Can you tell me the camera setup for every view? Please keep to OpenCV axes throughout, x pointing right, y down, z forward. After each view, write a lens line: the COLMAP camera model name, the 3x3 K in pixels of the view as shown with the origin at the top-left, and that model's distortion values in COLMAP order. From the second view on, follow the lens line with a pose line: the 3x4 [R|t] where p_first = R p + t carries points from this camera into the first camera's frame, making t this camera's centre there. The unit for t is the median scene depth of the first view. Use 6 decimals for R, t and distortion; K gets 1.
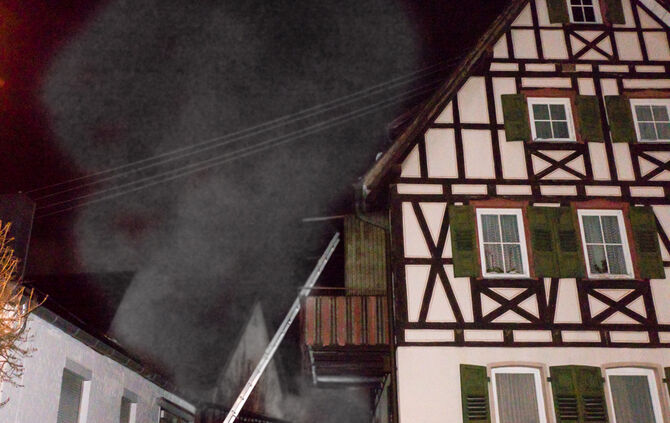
lens RADIAL K [[724.5, 0, 335.0], [0, 724.5, 240.5], [0, 0, 1]] dist [-0.015471, -0.004683]
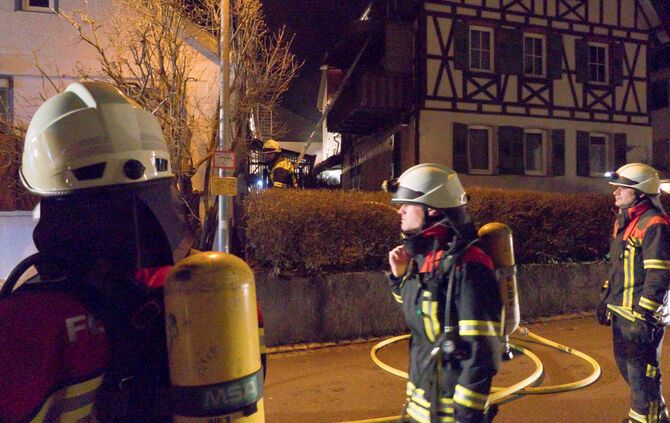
lens RADIAL K [[457.6, 0, 336.5], [0, 457.6, 227.6], [0, 0, 1]] dist [-0.018710, 0.001440]
pose [[0.965832, -0.014208, 0.258780, -0.365598], [-0.091967, 0.914727, 0.393468, -0.003642], [-0.242303, -0.403823, 0.882166, -0.004639]]
